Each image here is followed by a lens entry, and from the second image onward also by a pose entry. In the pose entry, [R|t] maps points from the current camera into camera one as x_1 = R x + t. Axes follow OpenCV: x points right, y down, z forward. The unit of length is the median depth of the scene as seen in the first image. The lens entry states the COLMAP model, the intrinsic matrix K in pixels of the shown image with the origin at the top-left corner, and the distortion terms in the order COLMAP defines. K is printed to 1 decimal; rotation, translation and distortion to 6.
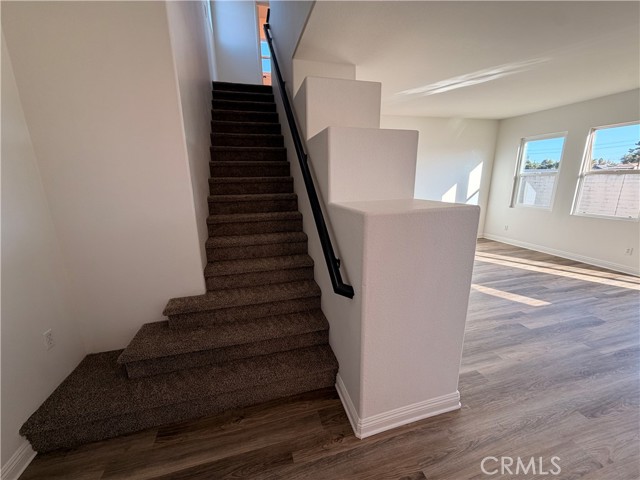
lens RADIAL K [[261.3, 0, 319.5], [0, 261.3, 229.9], [0, 0, 1]] dist [-0.000794, 0.000073]
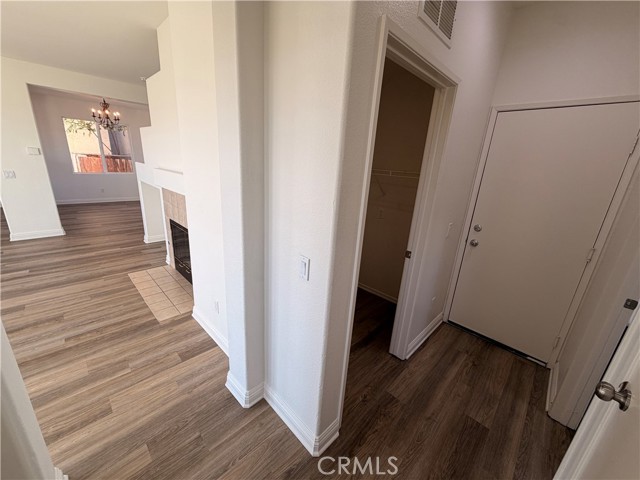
lens RADIAL K [[255.0, 0, 318.5], [0, 255.0, 240.8], [0, 0, 1]] dist [-0.001168, 0.000393]
pose [[-0.868291, 0.108060, -0.484142, 0.135360], [-0.146024, 0.877061, 0.457648, -0.423956], [0.474075, 0.468068, -0.745765, 2.064564]]
